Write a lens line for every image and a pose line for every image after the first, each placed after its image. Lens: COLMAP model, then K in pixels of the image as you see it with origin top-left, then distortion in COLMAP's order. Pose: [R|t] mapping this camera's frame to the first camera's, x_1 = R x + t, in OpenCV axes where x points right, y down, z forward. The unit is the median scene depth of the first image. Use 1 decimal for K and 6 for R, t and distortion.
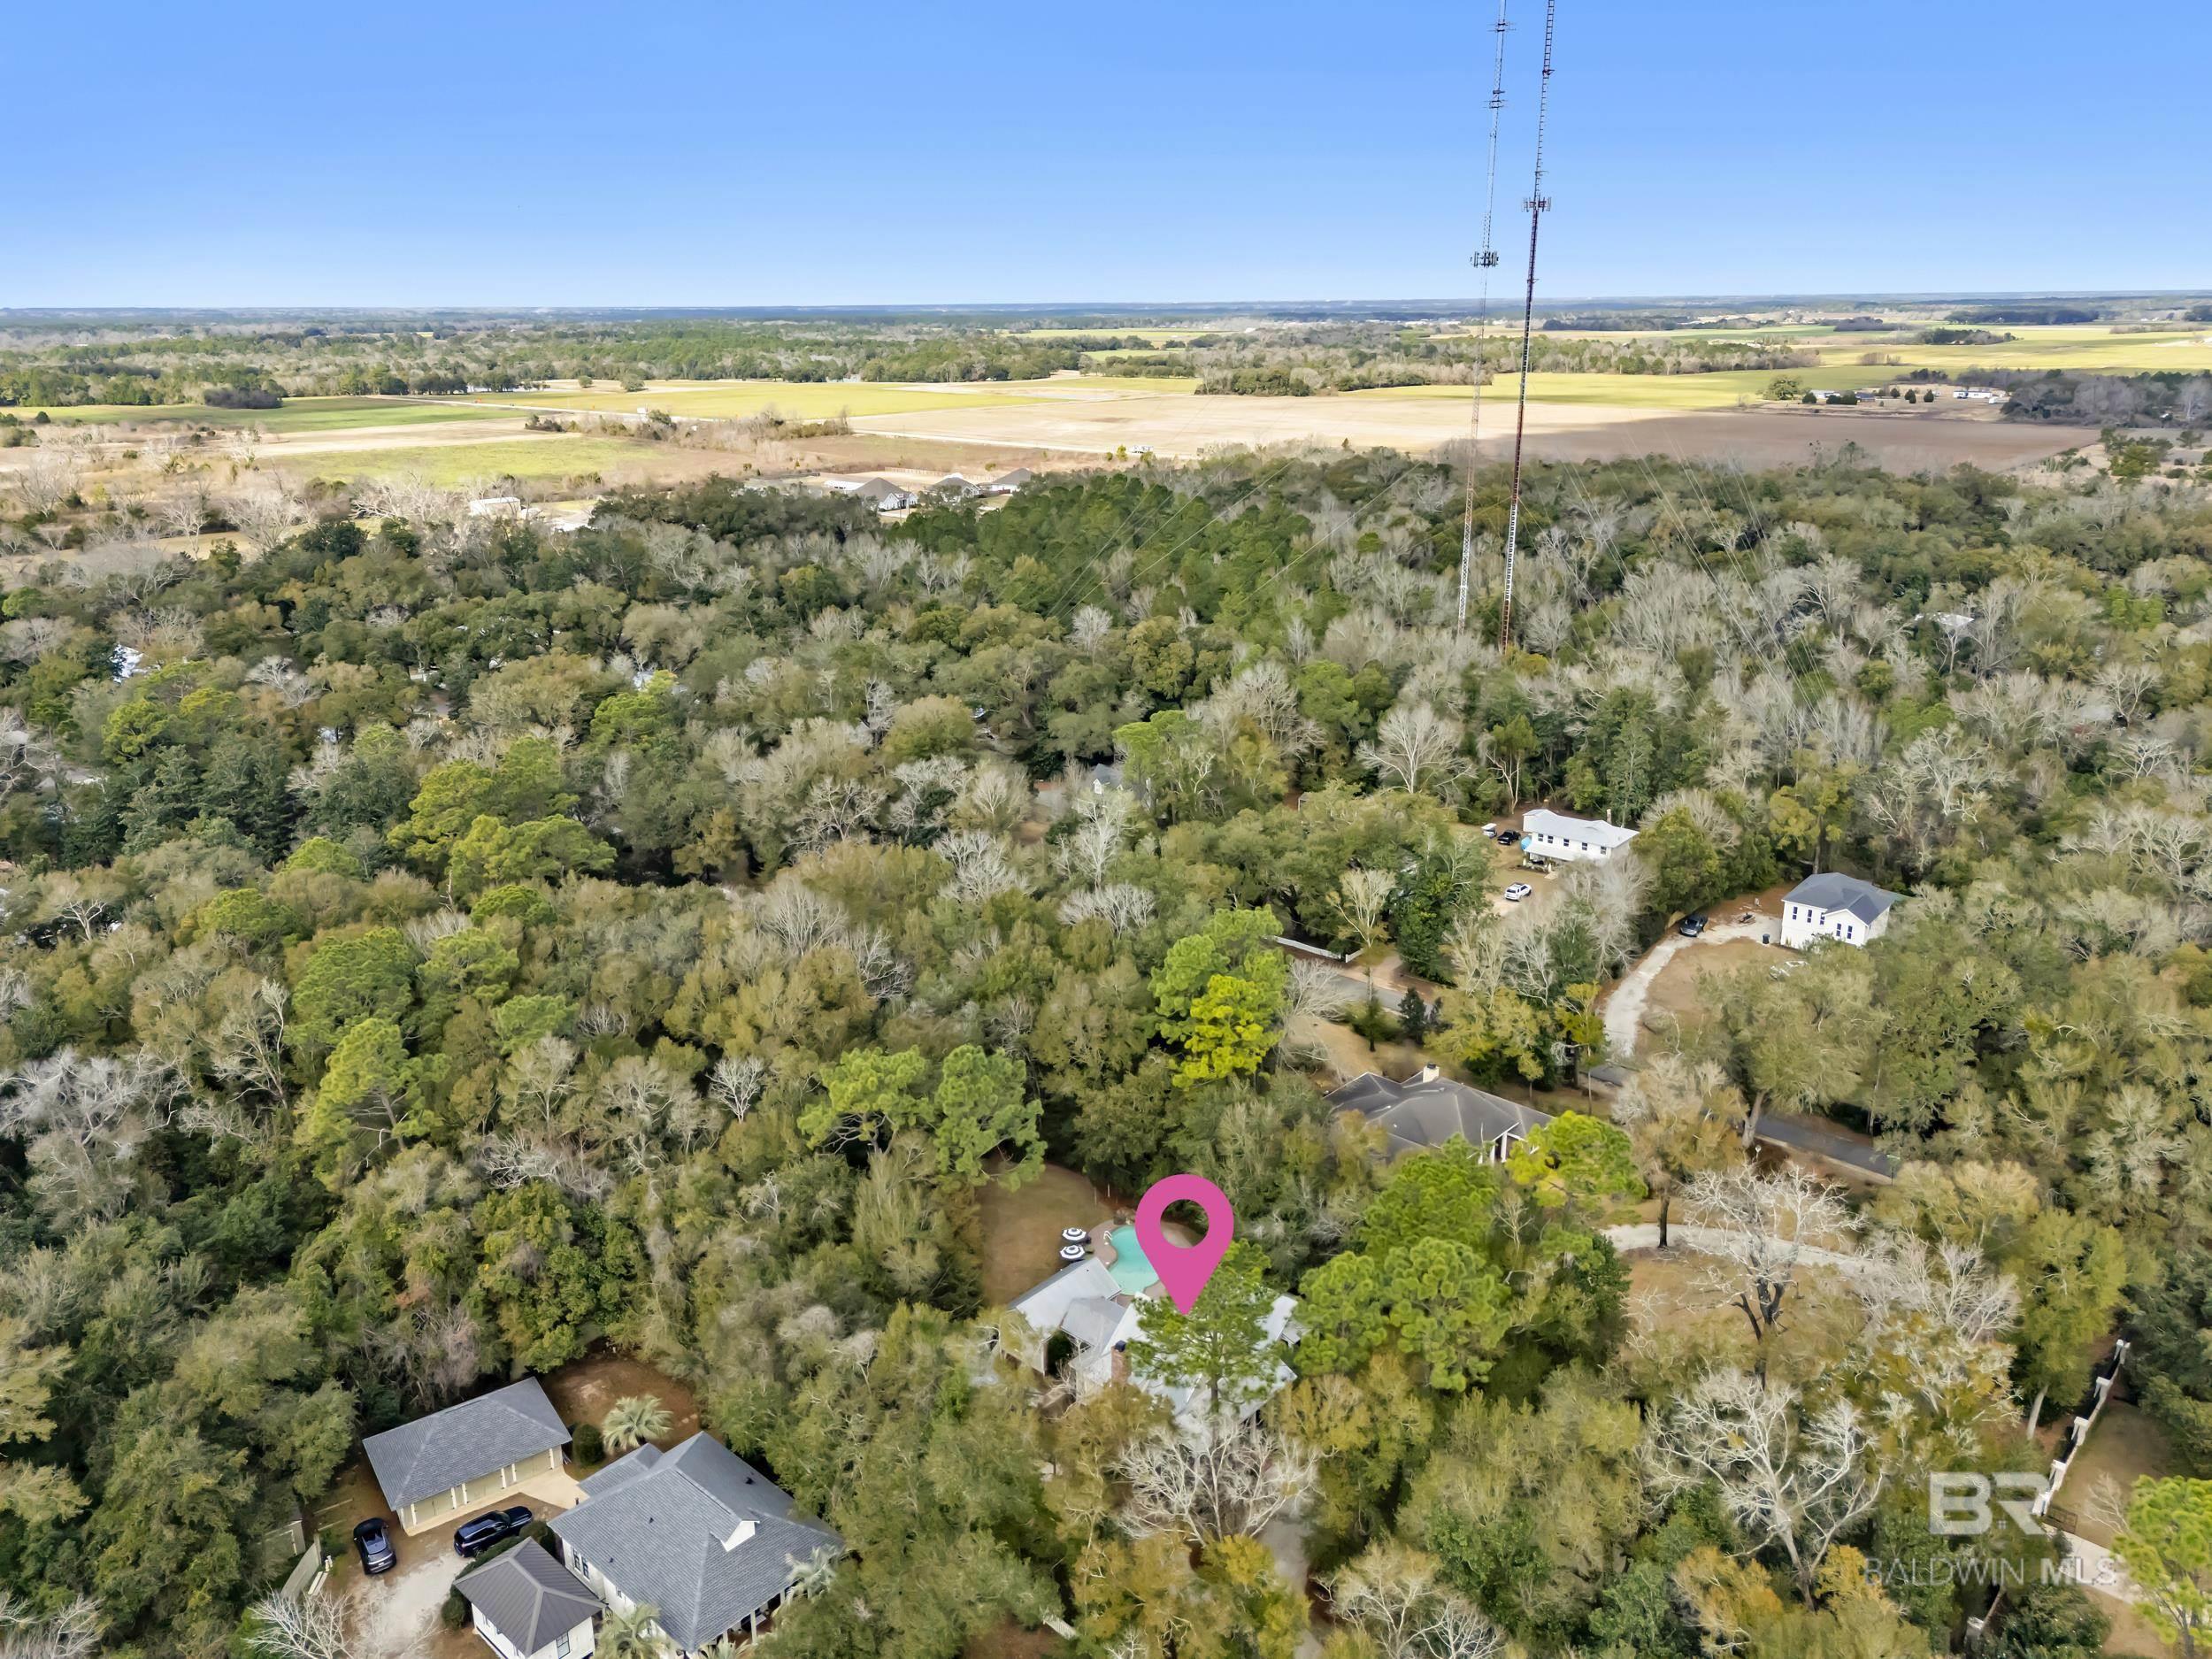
lens RADIAL K [[1685.4, 0, 1106.0], [0, 1685.4, 829.5], [0, 0, 1]] dist [0.088402, -0.106189]
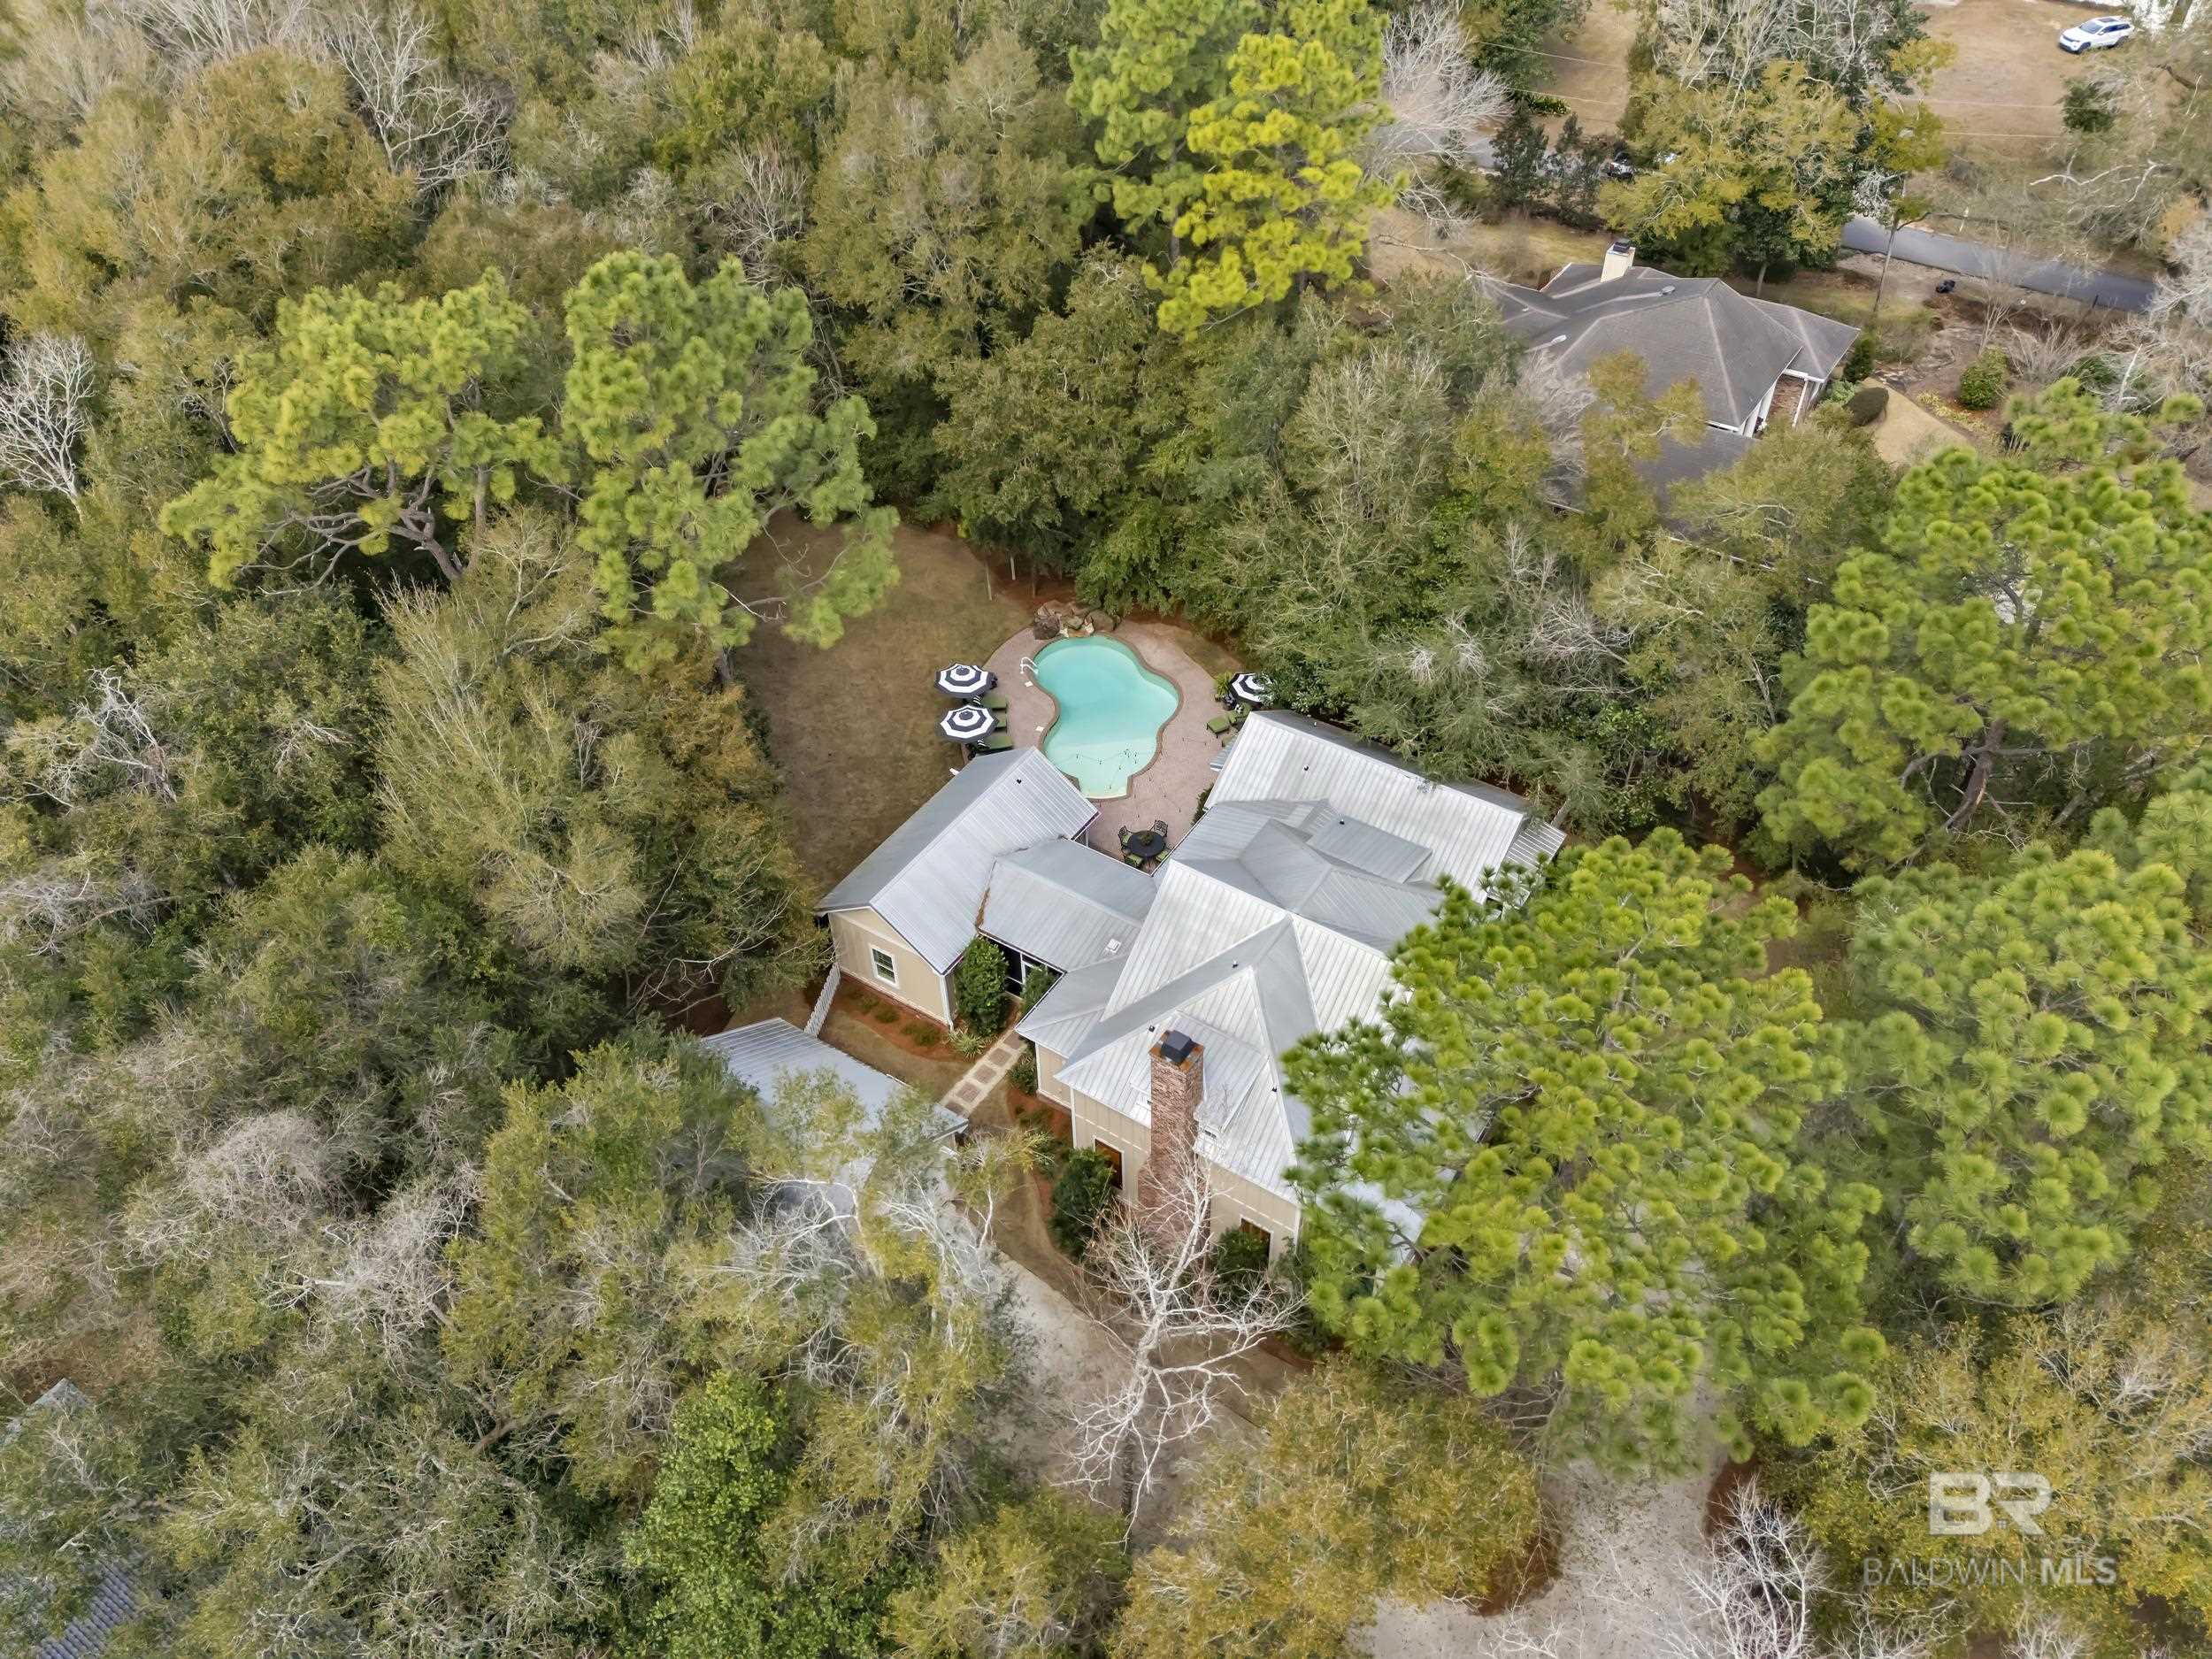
lens RADIAL K [[1685.4, 0, 1106.0], [0, 1685.4, 829.5], [0, 0, 1]] dist [0.088402, -0.106189]
pose [[0.988028, -0.114539, 0.103353, -0.031974], [0.061696, 0.907371, 0.415778, 0.086517], [-0.141402, -0.404424, 0.903575, 0.561668]]
